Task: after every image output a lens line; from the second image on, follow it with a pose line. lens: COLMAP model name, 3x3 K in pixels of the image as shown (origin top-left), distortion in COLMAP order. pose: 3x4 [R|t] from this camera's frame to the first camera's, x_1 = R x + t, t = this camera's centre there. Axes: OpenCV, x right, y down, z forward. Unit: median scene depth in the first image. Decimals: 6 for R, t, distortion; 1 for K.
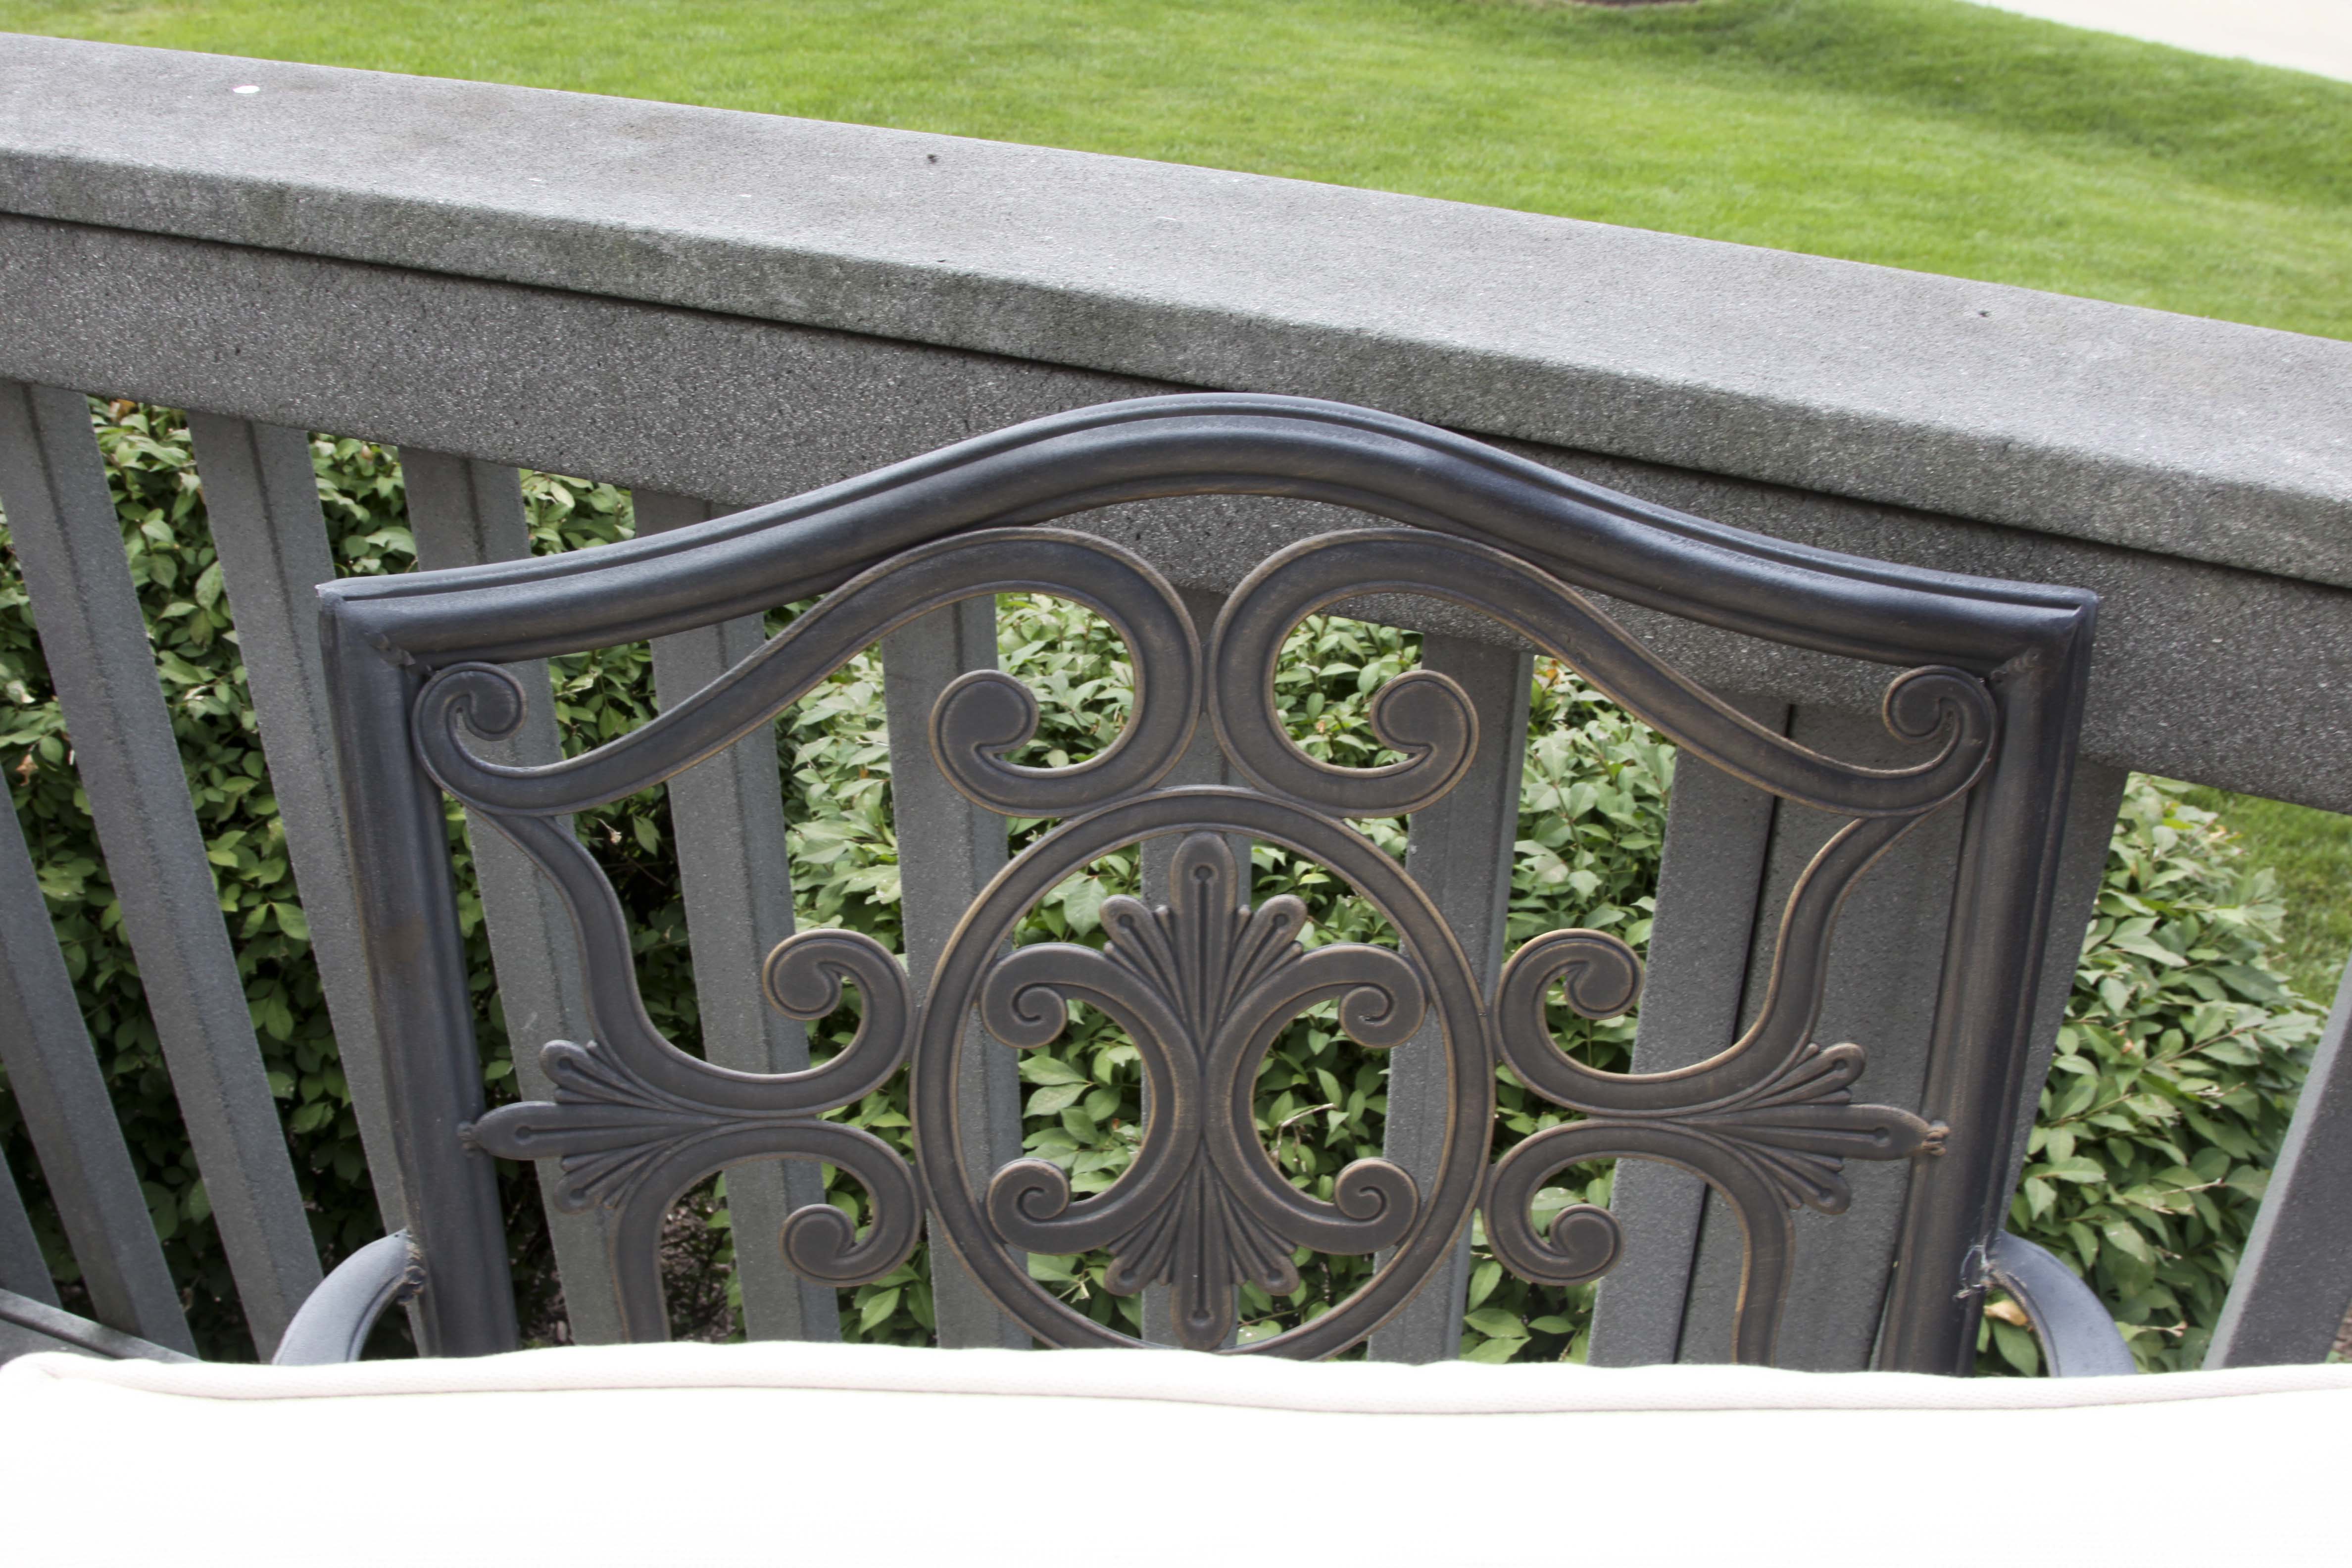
lens RADIAL K [[2536.0, 0, 1180.3], [0, 2536.0, 782.0], [0, 0, 1]] dist [-0.111154, 0.000000]
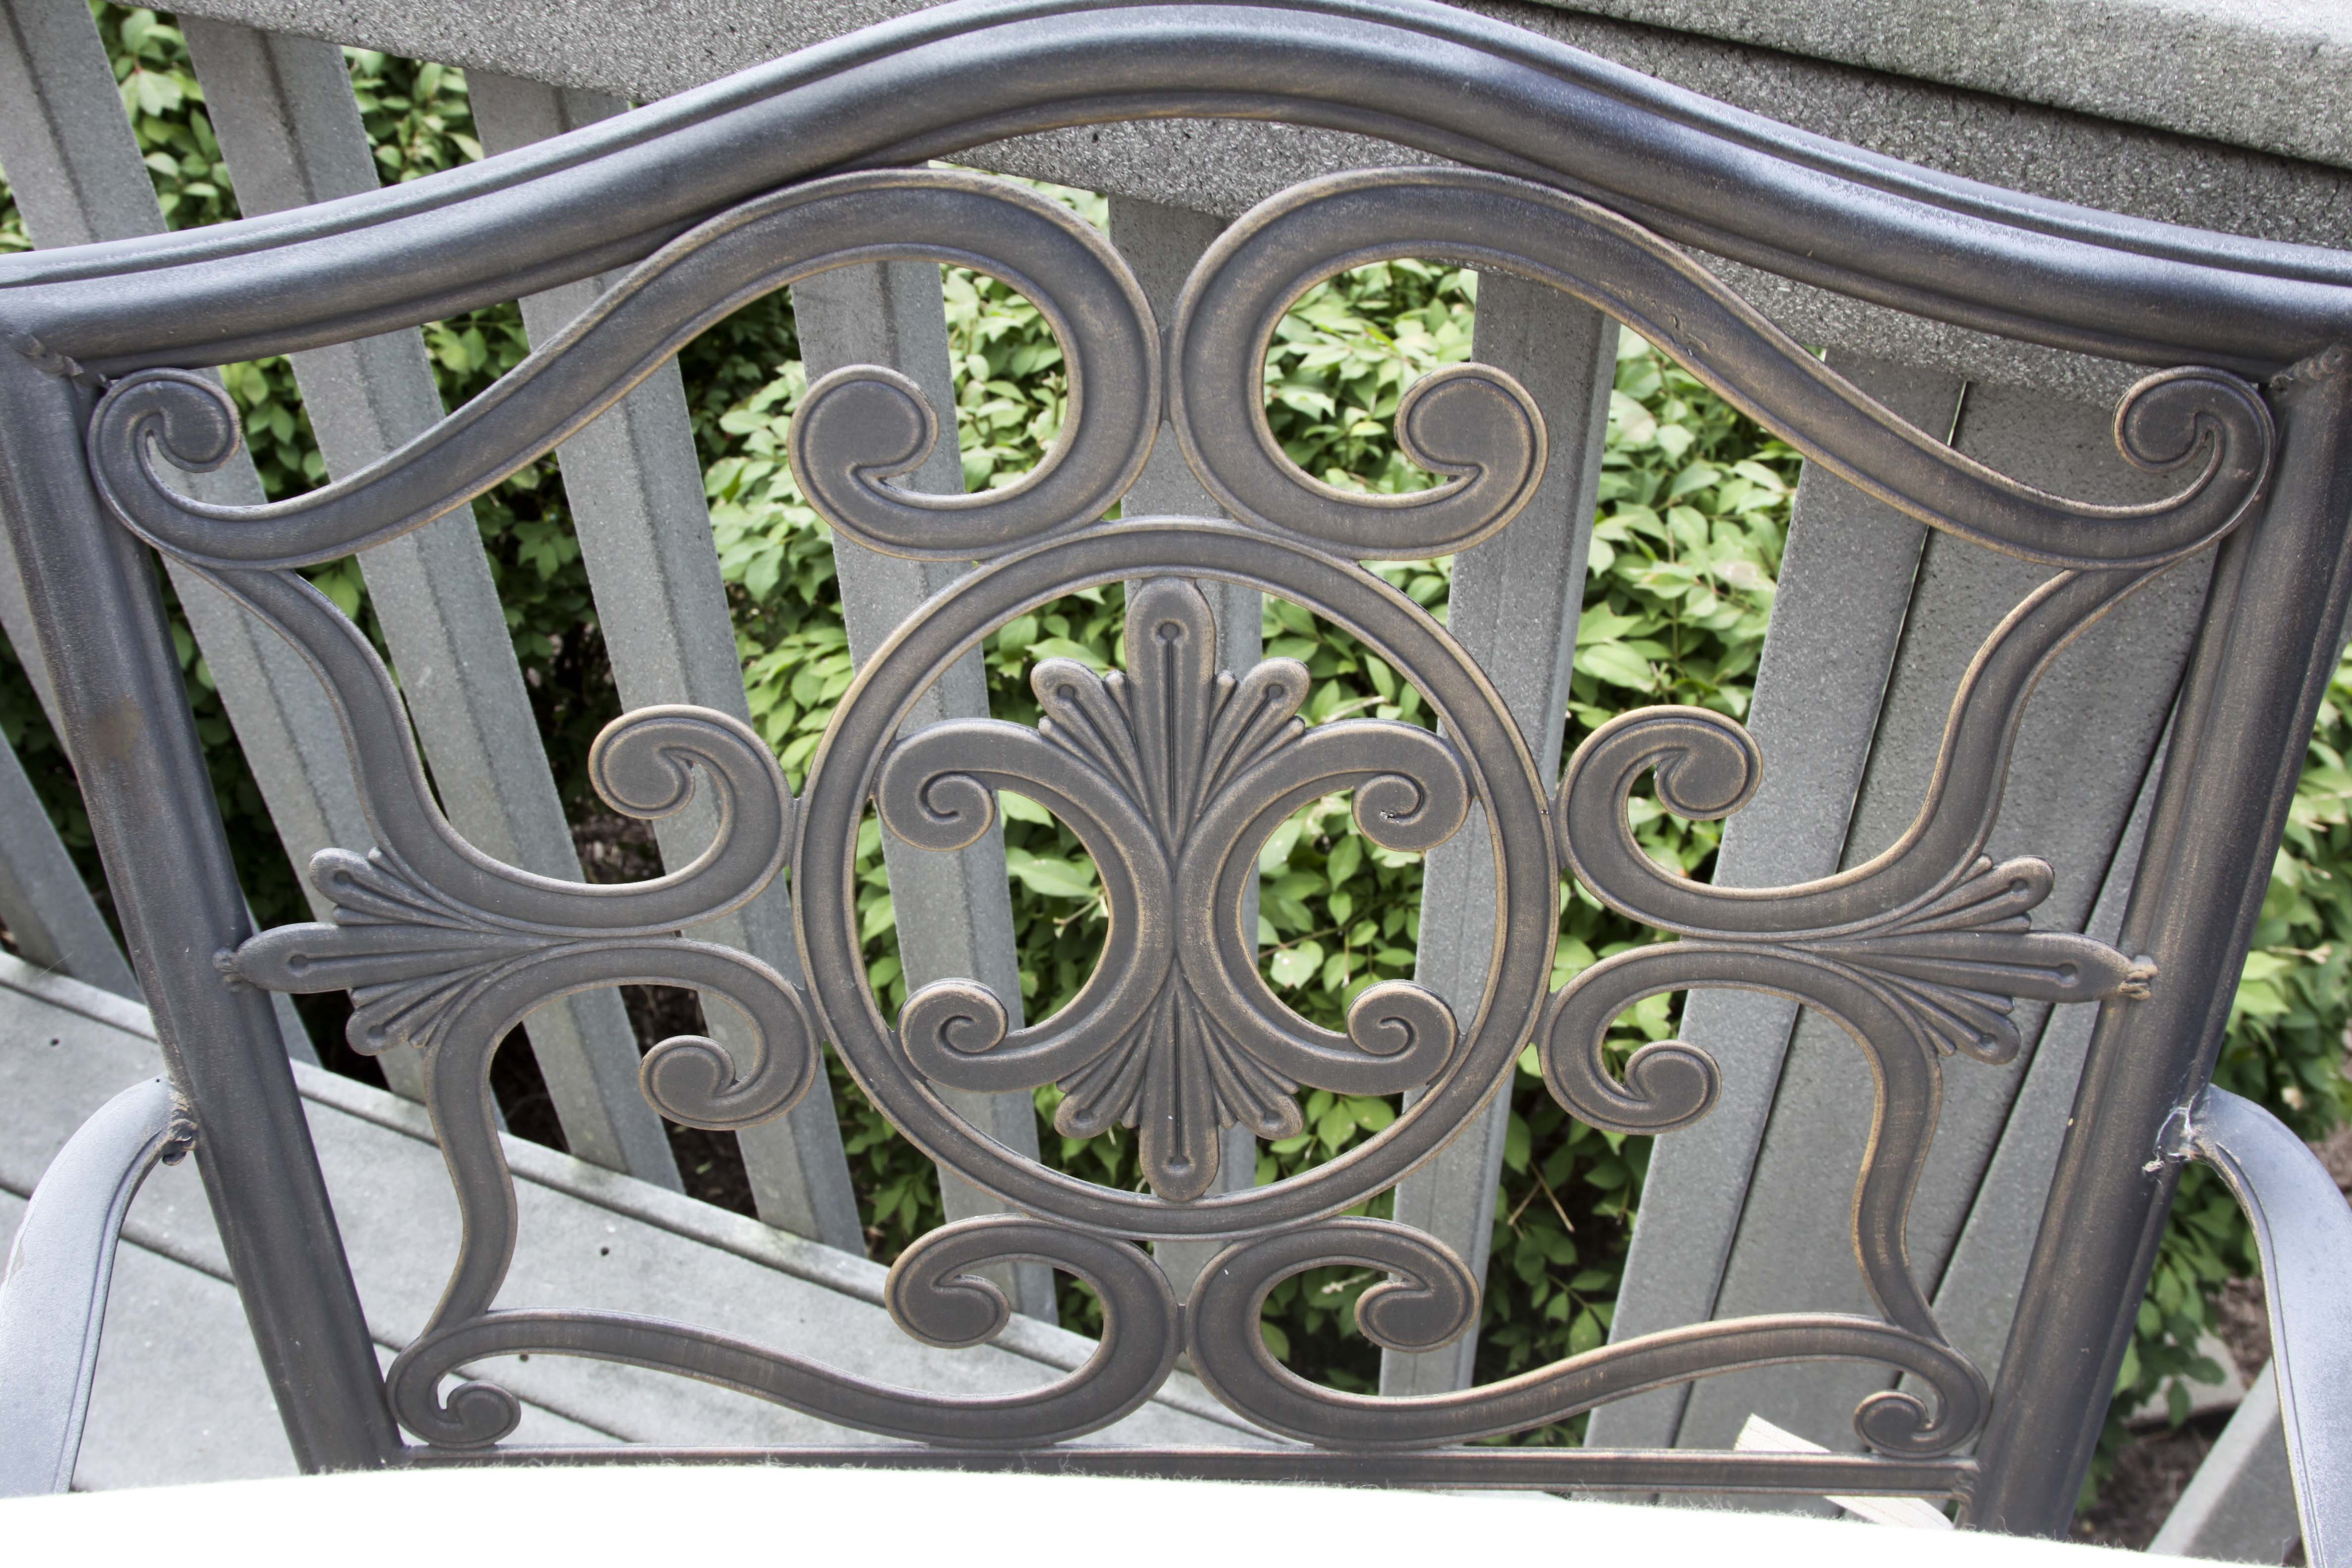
lens RADIAL K [[2536.0, 0, 1173.3], [0, 2536.0, 785.6], [0, 0, 1]] dist [-0.111154, 0.000000]
pose [[0.999462, 0.001090, -0.032780, 0.034131], [0.006084, 0.975943, 0.217939, -0.080363], [0.032229, -0.218021, 0.975412, 0.266058]]
